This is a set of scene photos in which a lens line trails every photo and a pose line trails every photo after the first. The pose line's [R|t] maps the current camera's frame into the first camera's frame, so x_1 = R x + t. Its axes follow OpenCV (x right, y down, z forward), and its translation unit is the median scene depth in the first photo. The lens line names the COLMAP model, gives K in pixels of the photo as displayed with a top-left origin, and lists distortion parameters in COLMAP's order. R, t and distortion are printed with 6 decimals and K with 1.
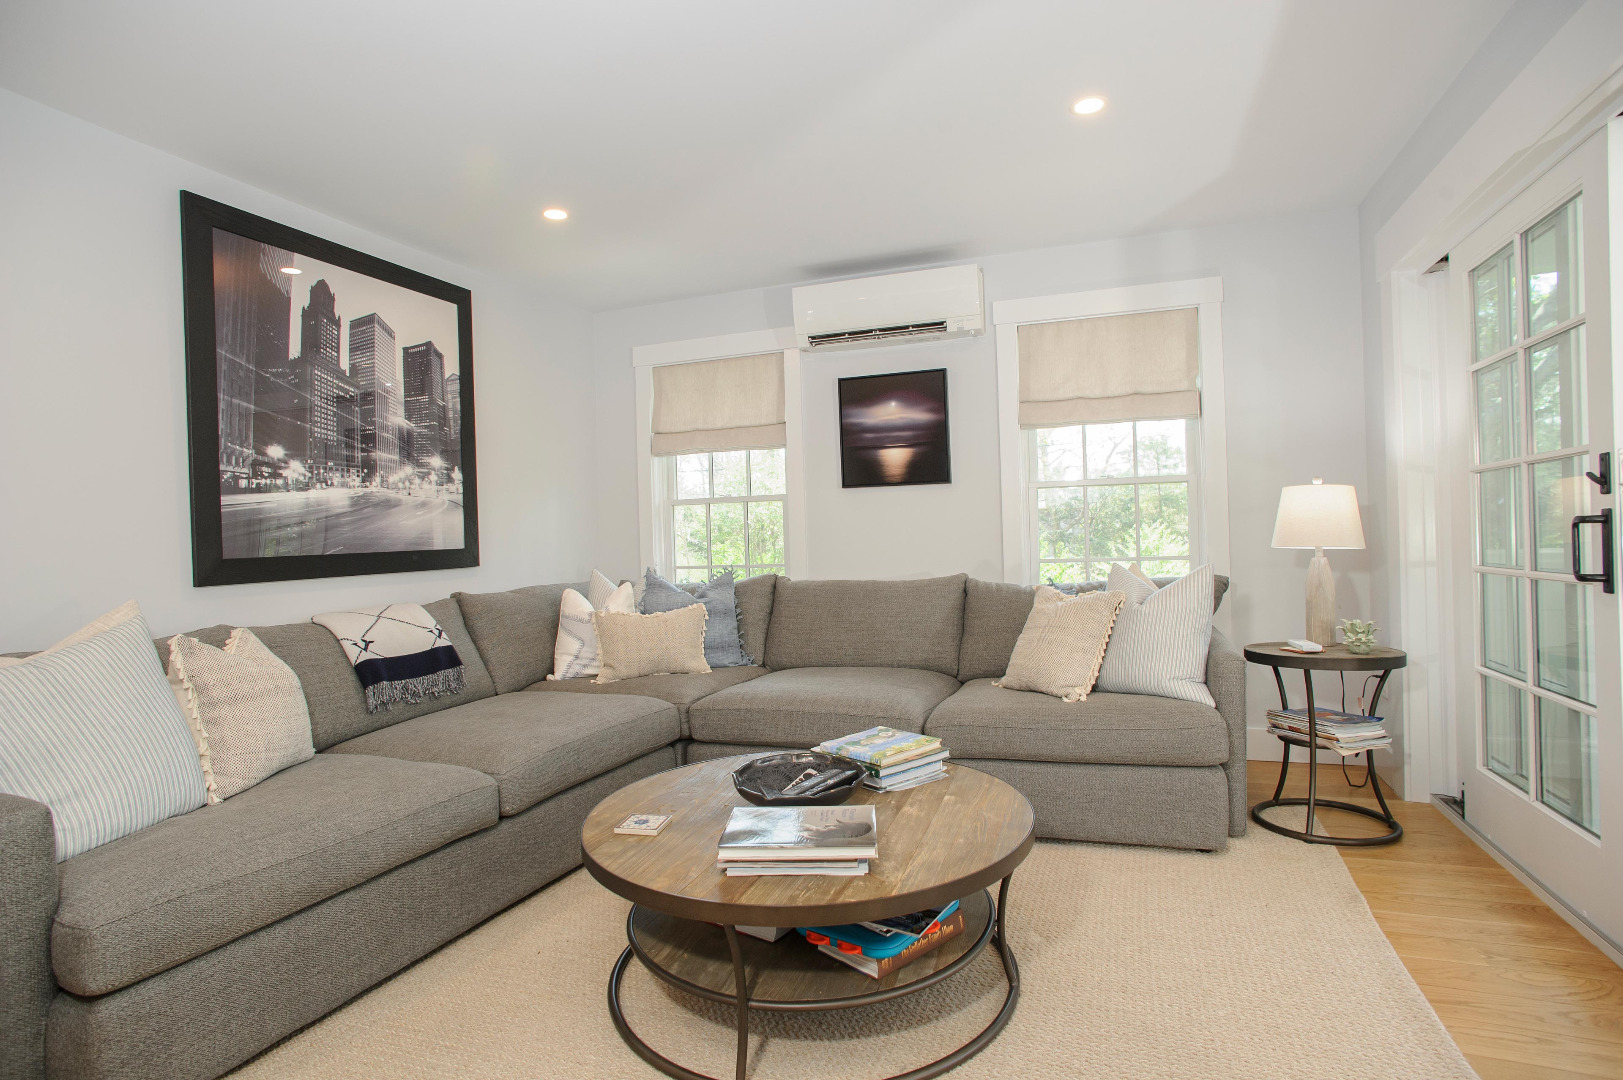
lens RADIAL K [[829.4, 0, 811.5], [0, 829.4, 536.0], [0, 0, 1]] dist [-0.059837, 0.024167]
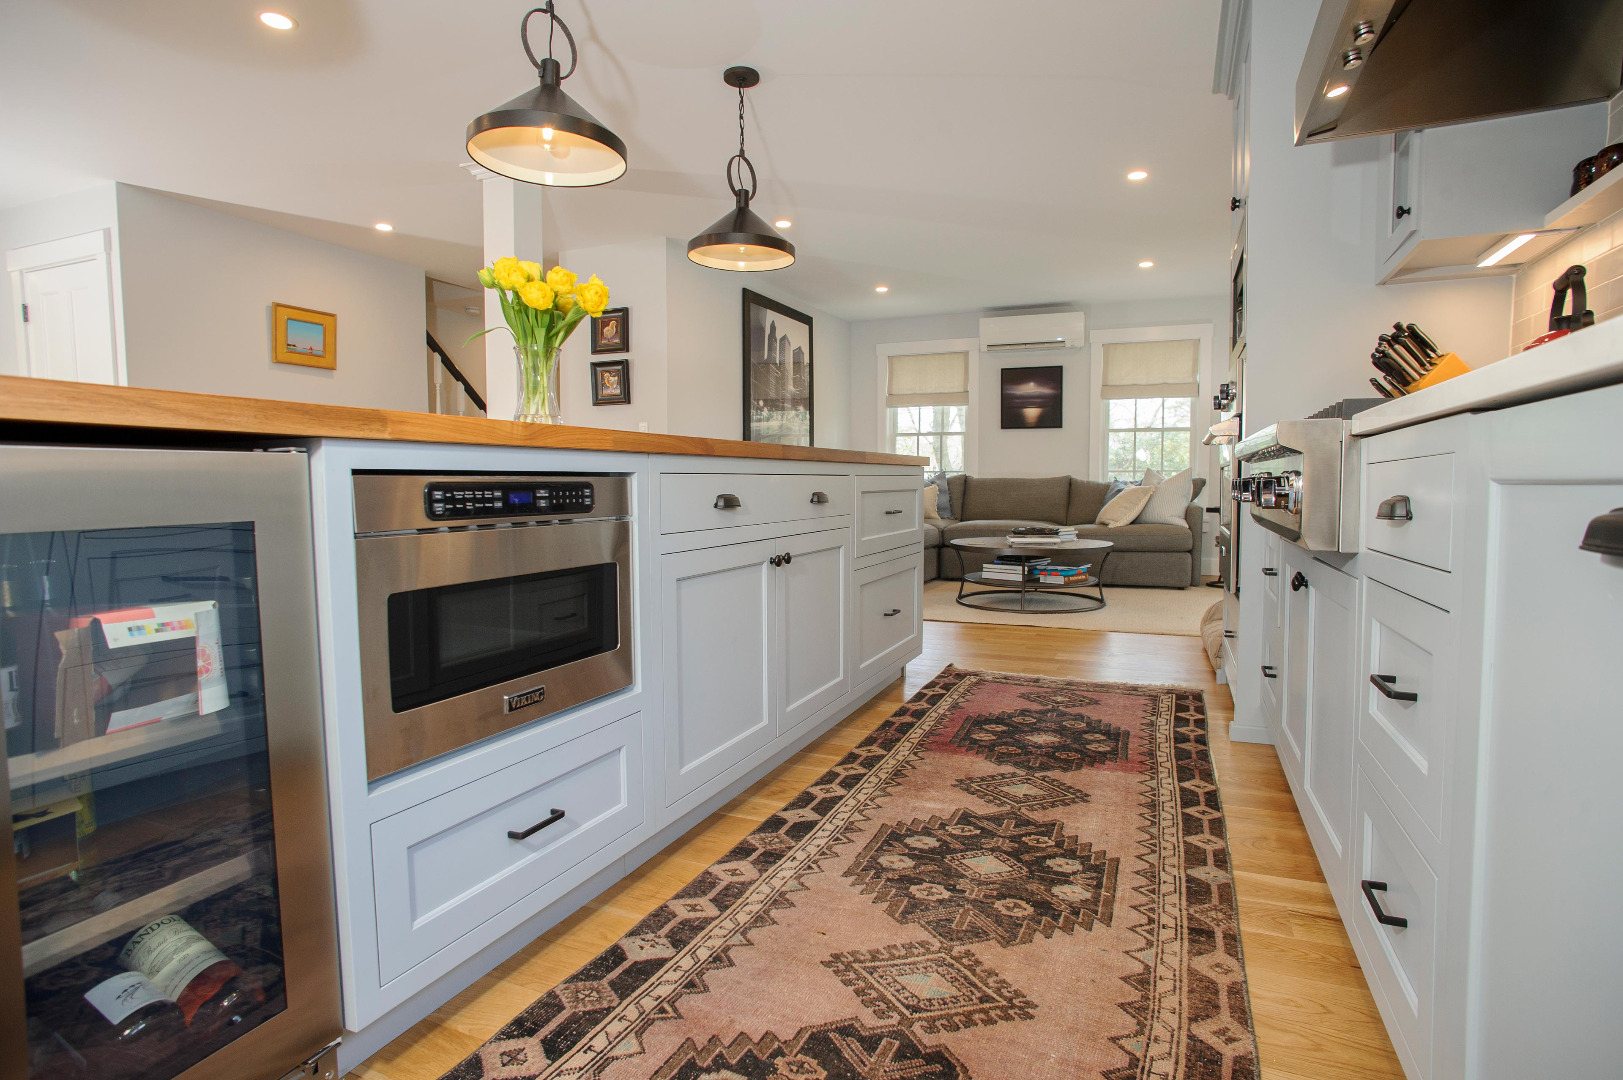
lens RADIAL K [[829.4, 0, 820.4], [0, 829.4, 537.4], [0, 0, 1]] dist [-0.059837, 0.024167]
pose [[0.998887, 0.030202, -0.036235, -0.309717], [-0.027785, 0.997469, 0.065455, 0.077960], [0.038120, -0.064375, 0.997197, -0.912038]]
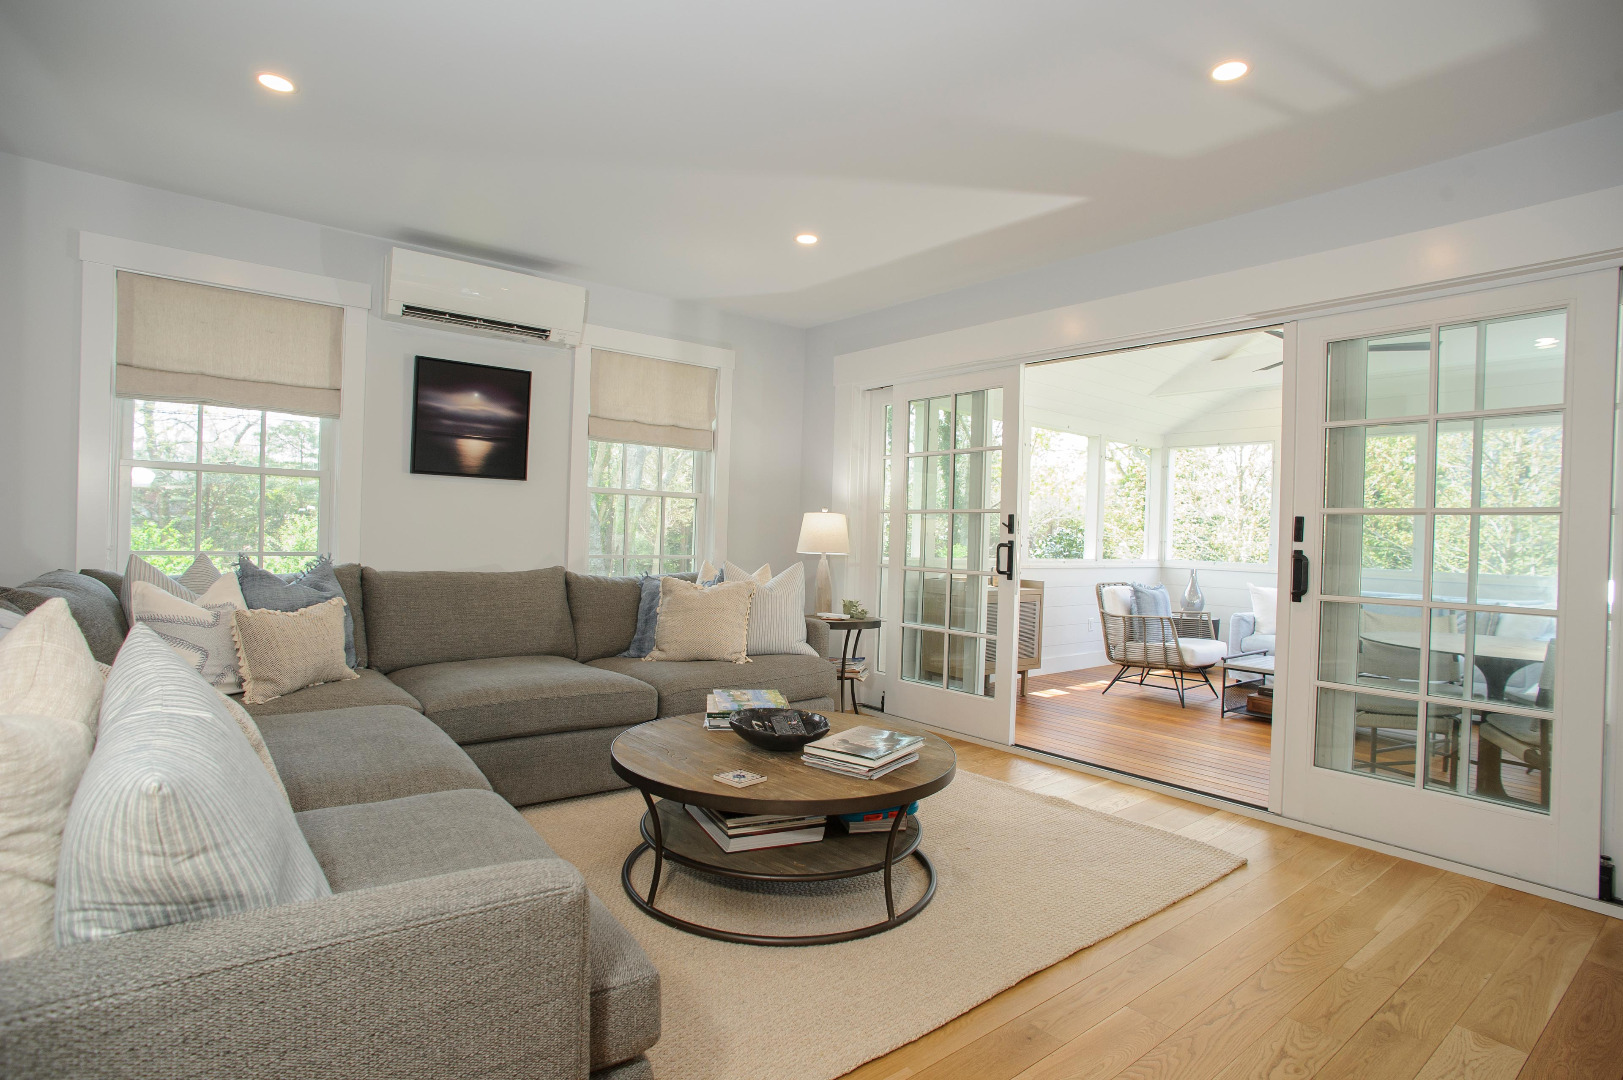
lens RADIAL K [[852.9, 0, 782.8], [0, 852.9, 534.7], [0, 0, 1]] dist [-0.045928, 0.000089]
pose [[0.523662, 0.044454, 0.850766, -0.594588], [-0.046830, 0.998630, -0.023355, 0.015195], [-0.850638, -0.027611, 0.525026, 0.157732]]
